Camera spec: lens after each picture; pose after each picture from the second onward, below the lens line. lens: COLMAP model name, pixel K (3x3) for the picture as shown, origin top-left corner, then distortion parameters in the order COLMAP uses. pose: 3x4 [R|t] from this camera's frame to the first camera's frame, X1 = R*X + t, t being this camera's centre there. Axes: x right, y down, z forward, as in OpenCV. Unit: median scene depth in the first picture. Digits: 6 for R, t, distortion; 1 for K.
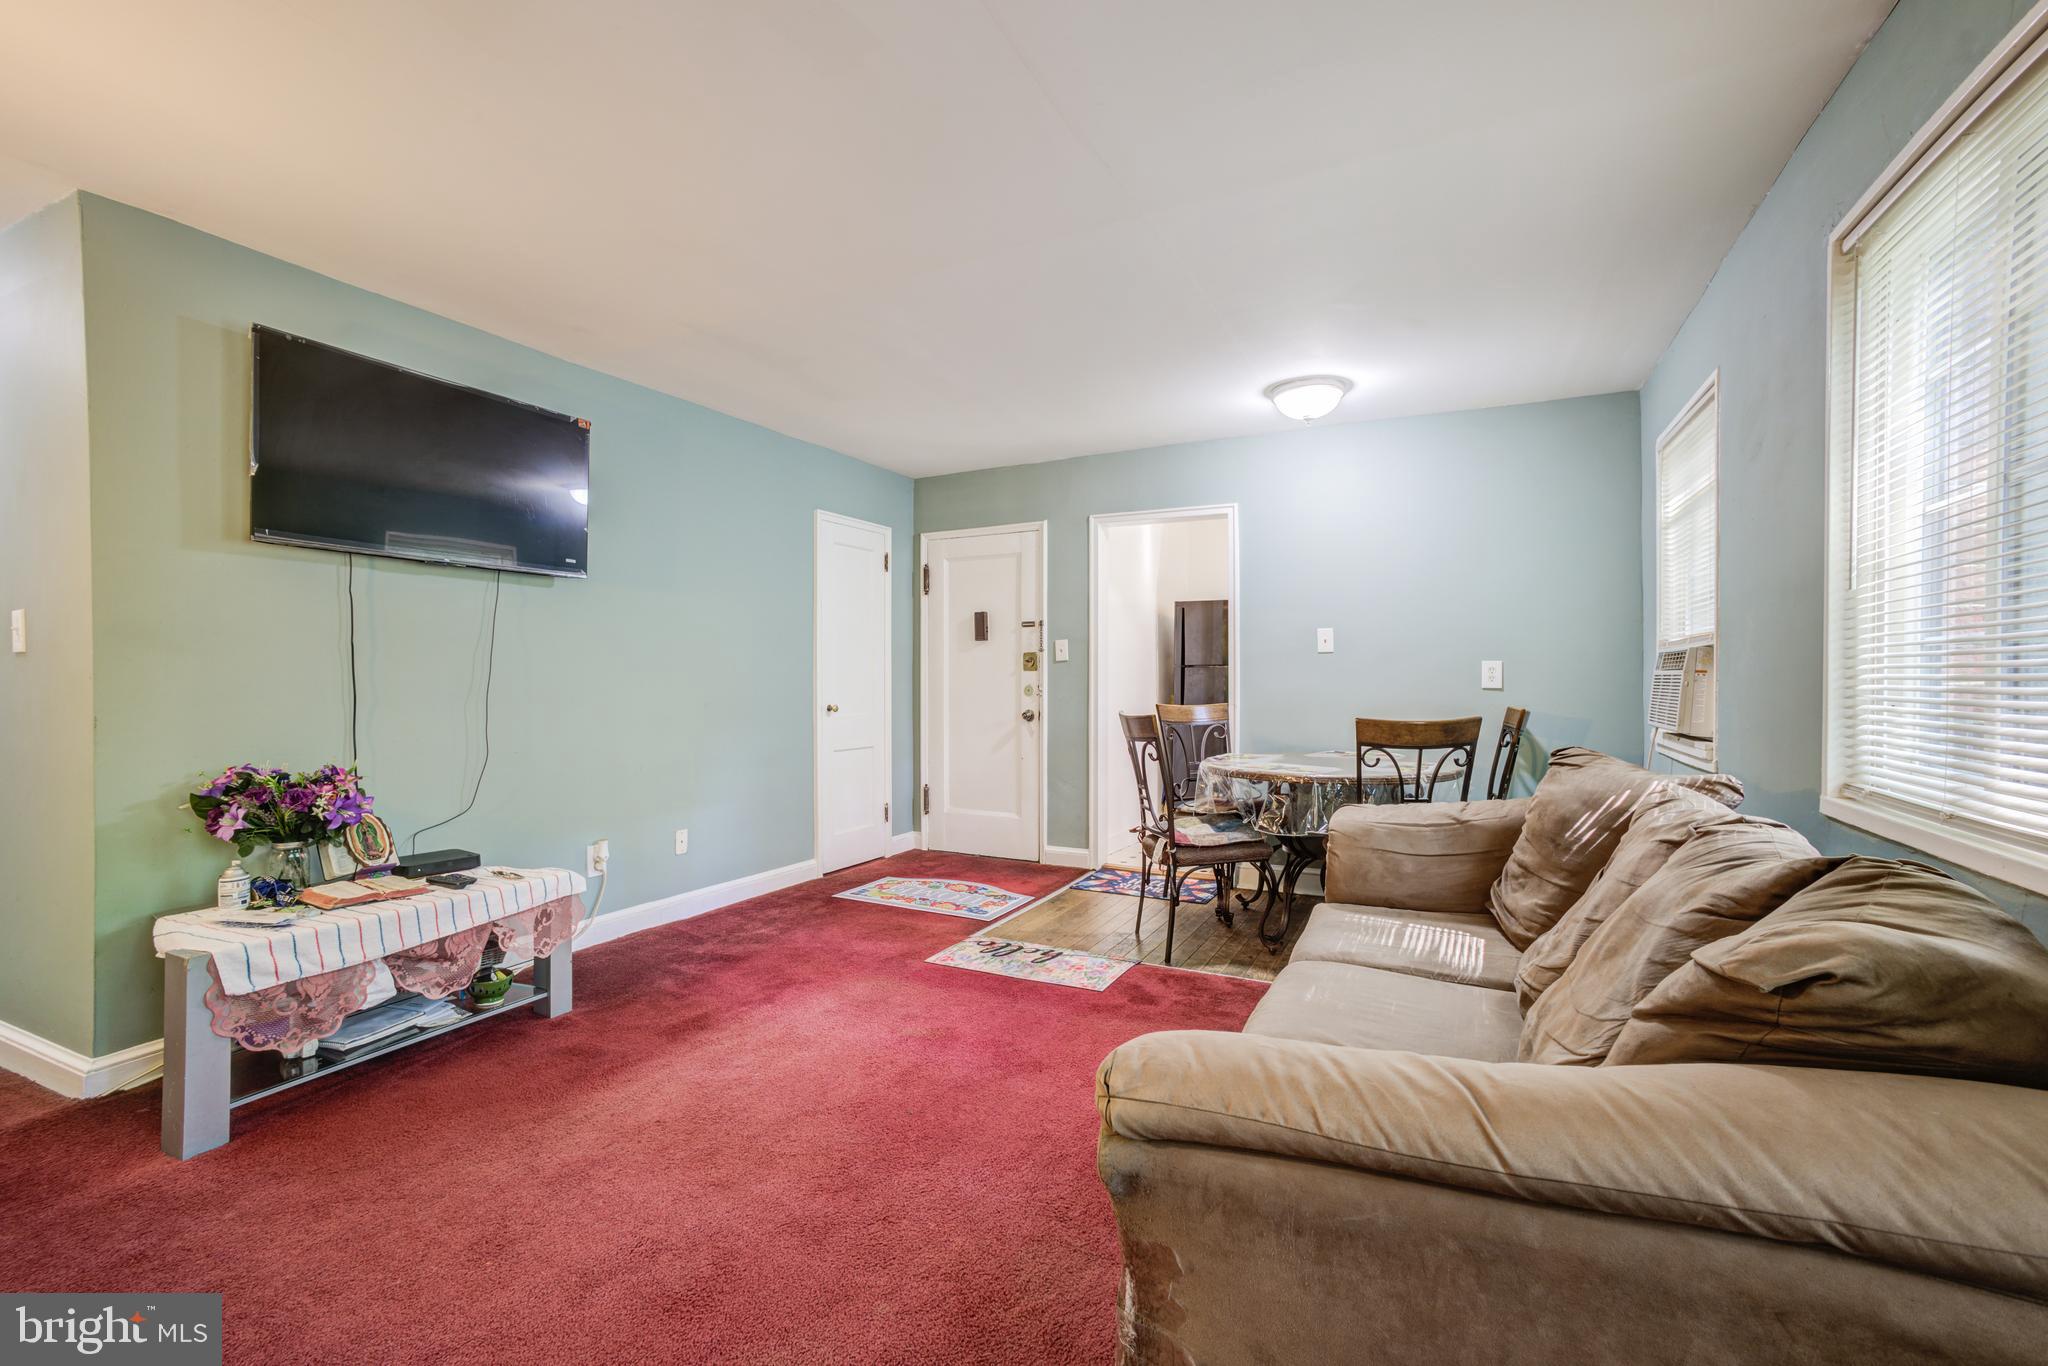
lens RADIAL K [[854.7, 0, 1004.7], [0, 854.7, 681.3], [0, 0, 1]] dist [-0.073757, 0.032756]
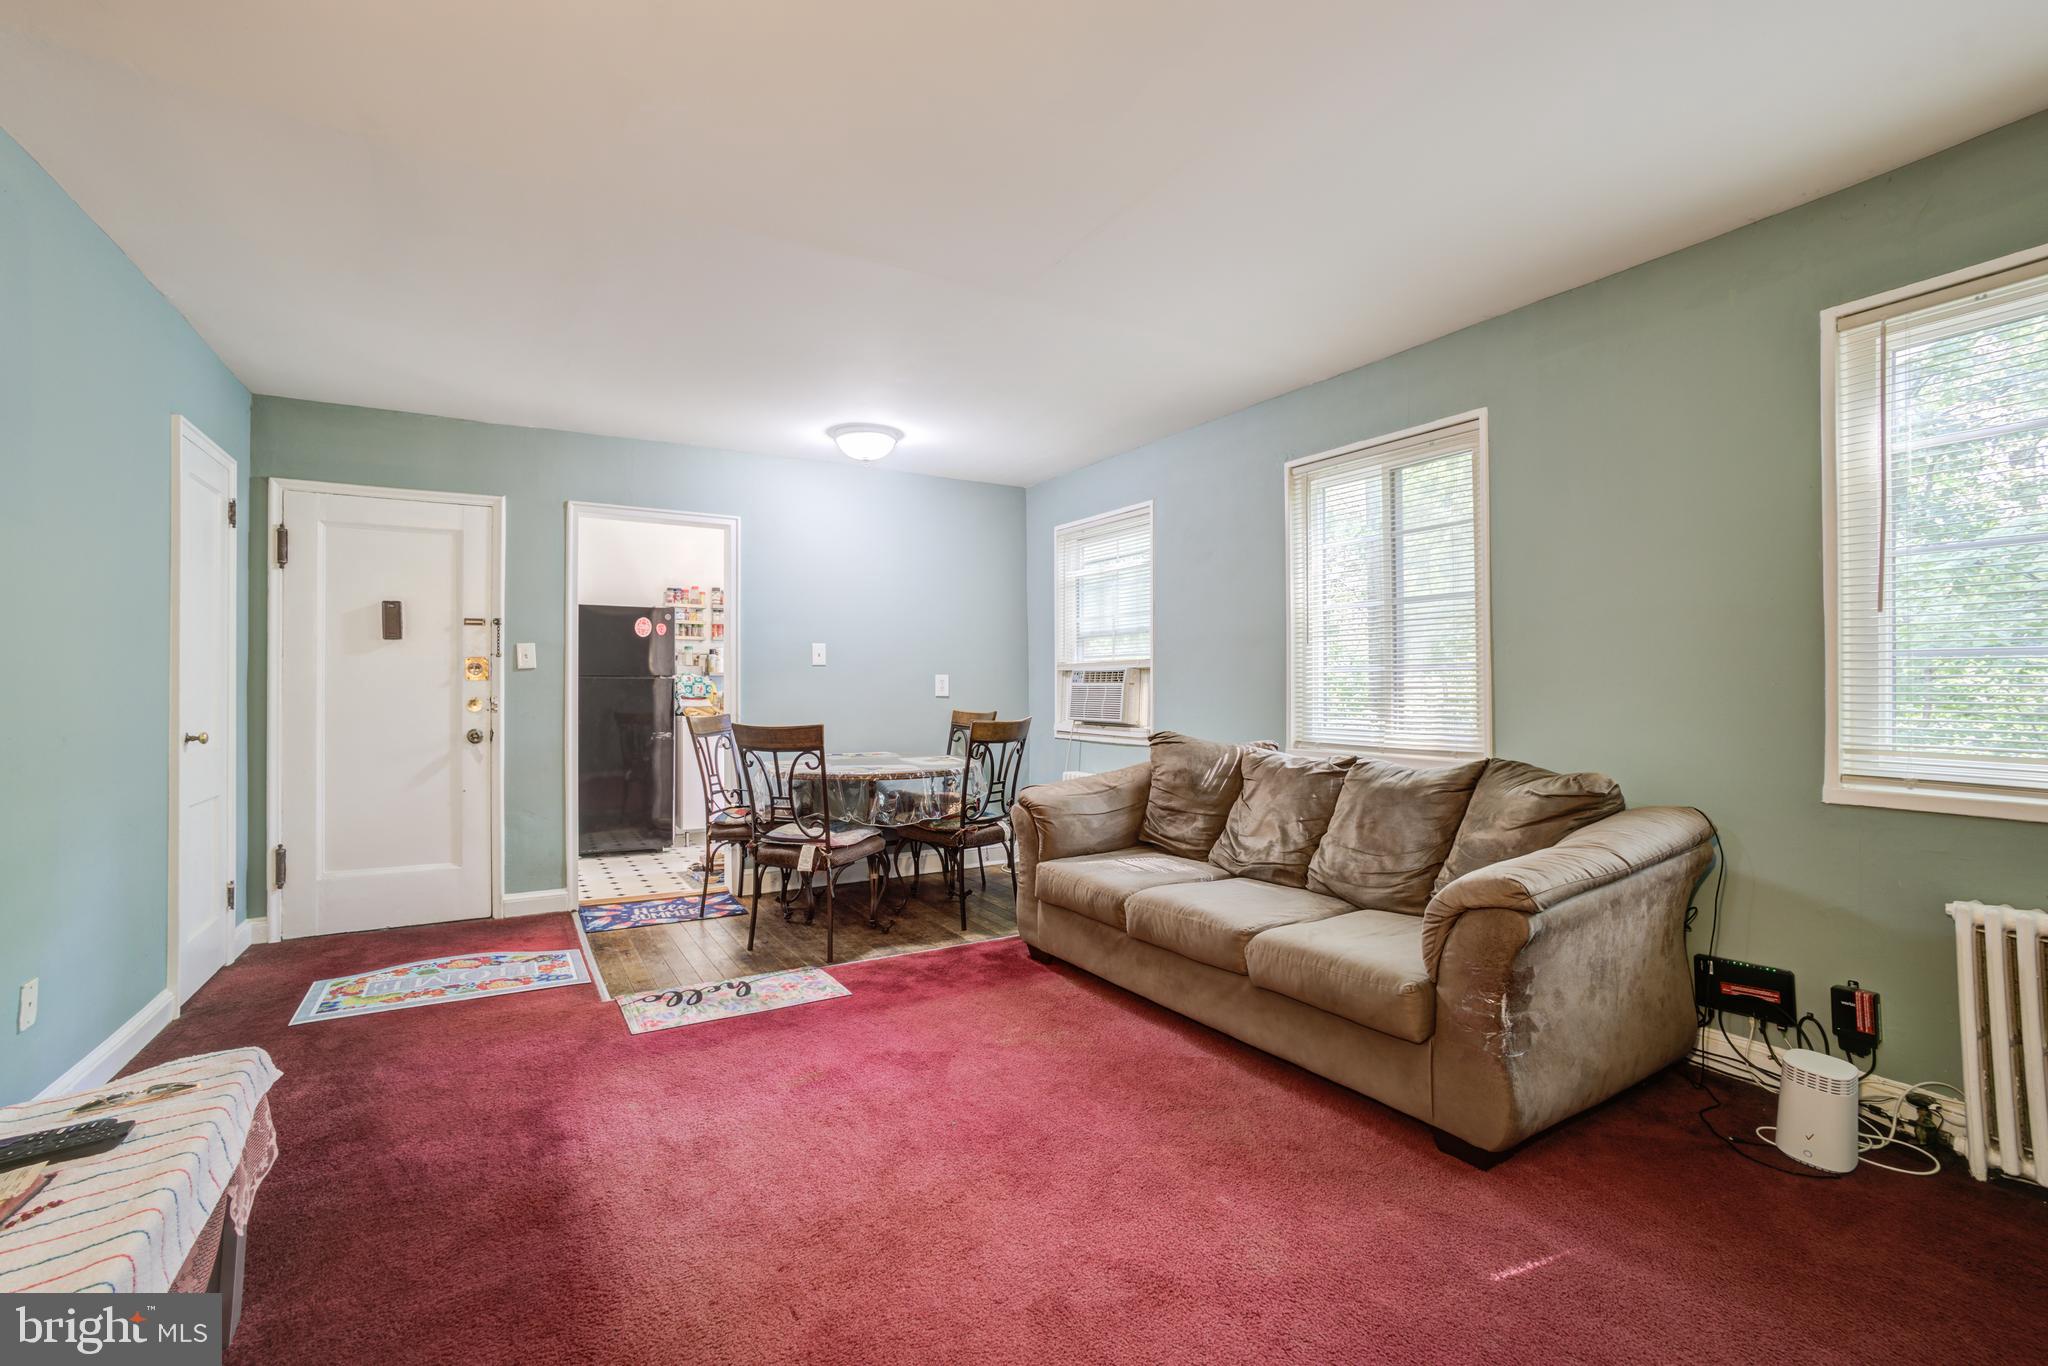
lens RADIAL K [[878.1, 0, 990.4], [0, 878.1, 679.1], [0, 0, 1]] dist [-0.066026, 0.035351]
pose [[0.545873, 0.006758, 0.837841, -0.572519], [0.005420, 0.999918, -0.011597, -0.002012], [-0.837851, 0.010871, 0.545791, 0.236071]]
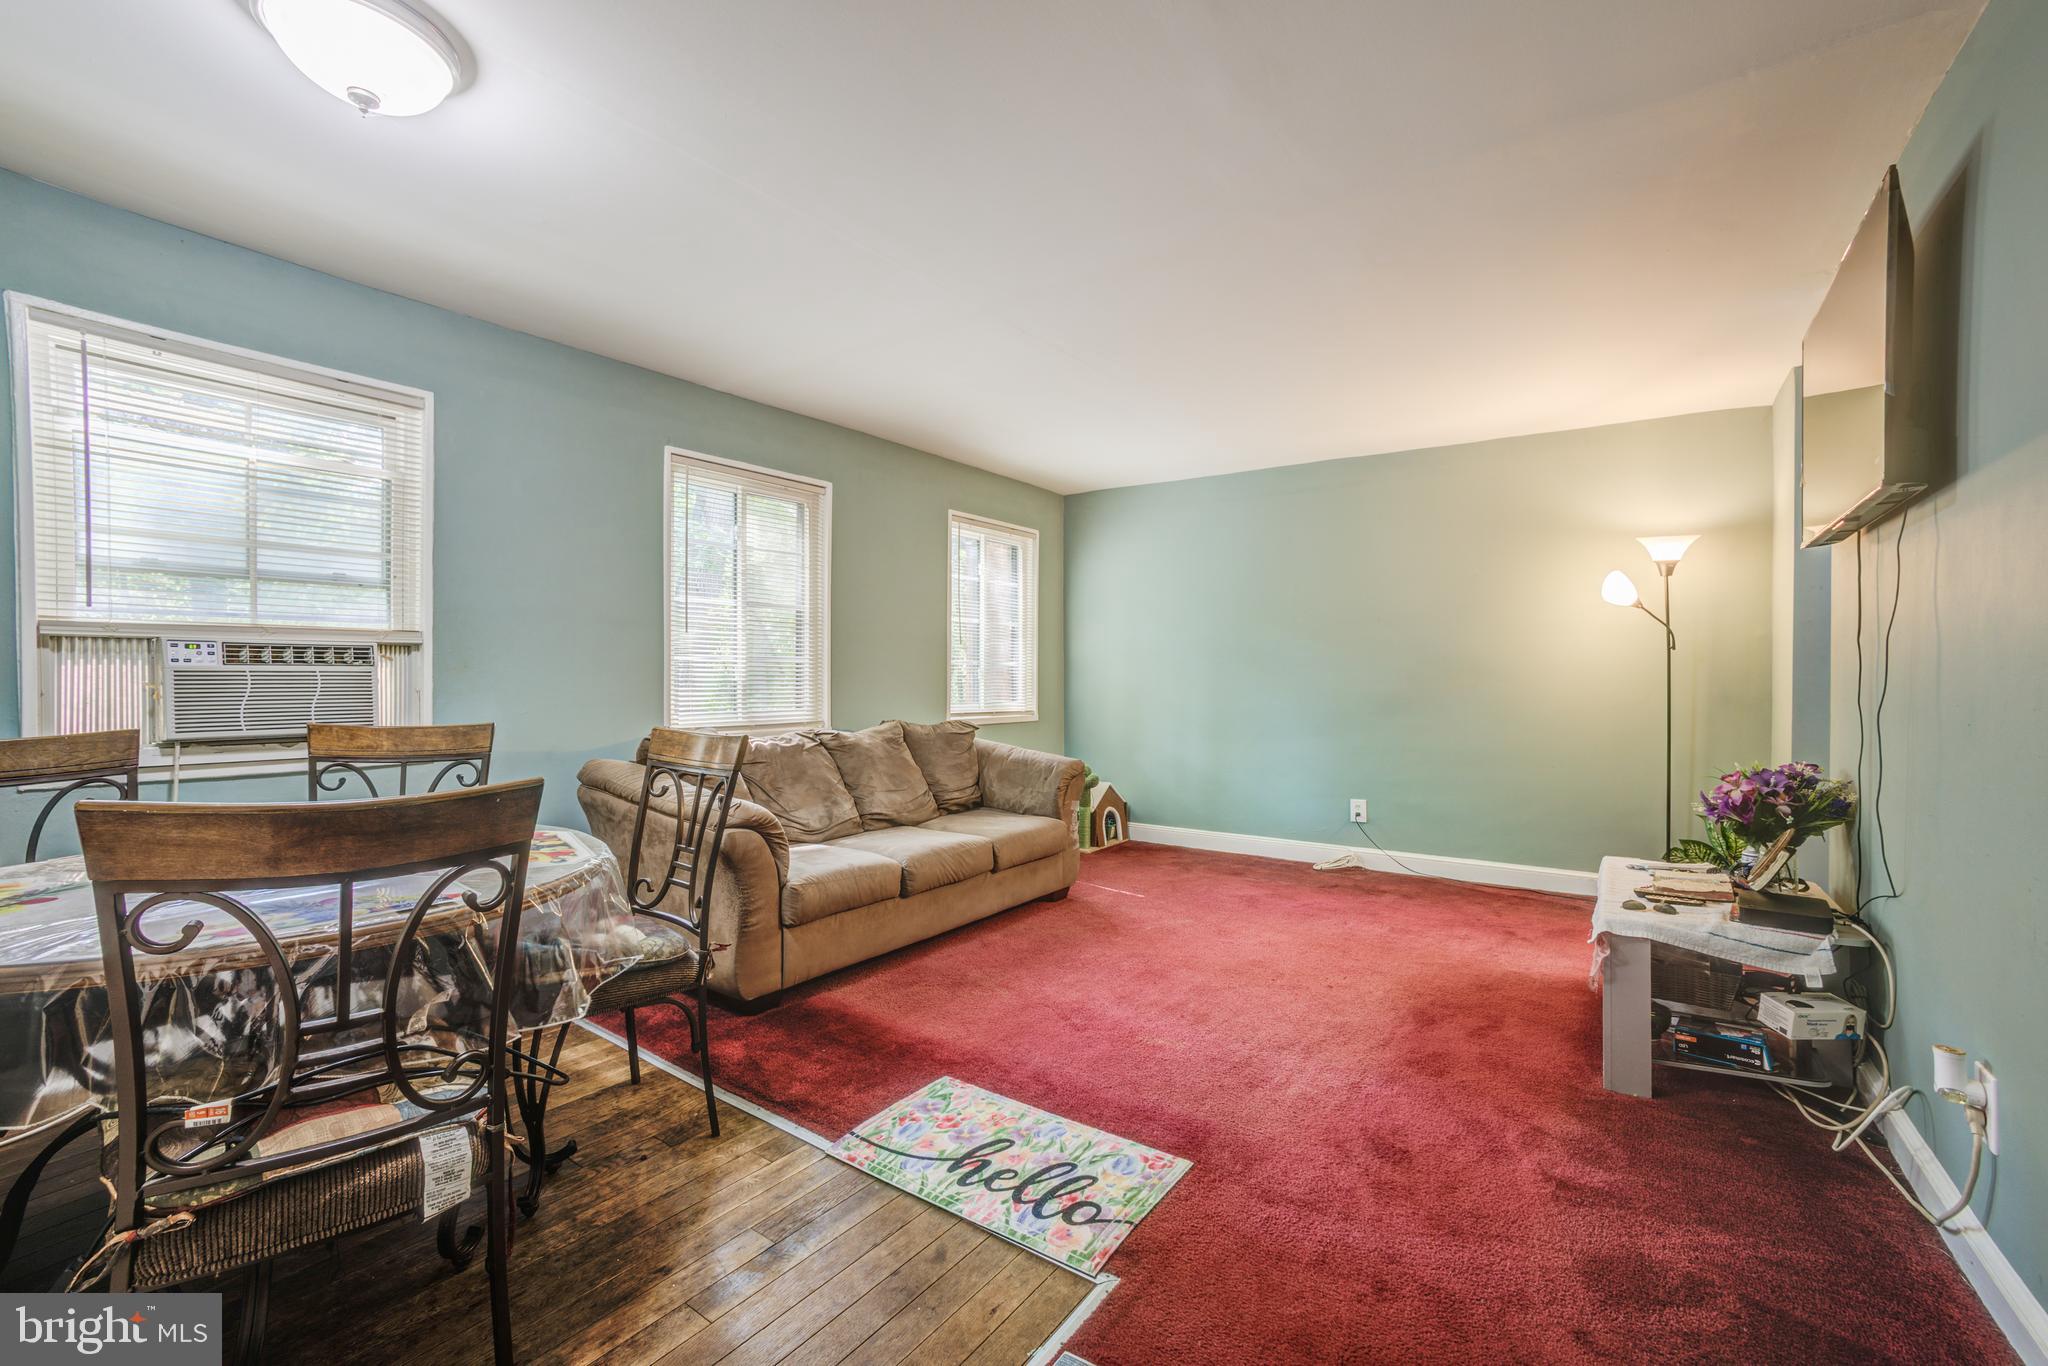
lens RADIAL K [[921.8, 0, 1045.8], [0, 921.8, 679.3], [0, 0, 1]] dist [-0.036658, 0.048064]
pose [[-0.992671, 0.000481, 0.120850, -0.065342], [0.001140, 0.999985, 0.005380, -0.002757], [-0.120846, 0.005478, -0.992656, 1.537087]]
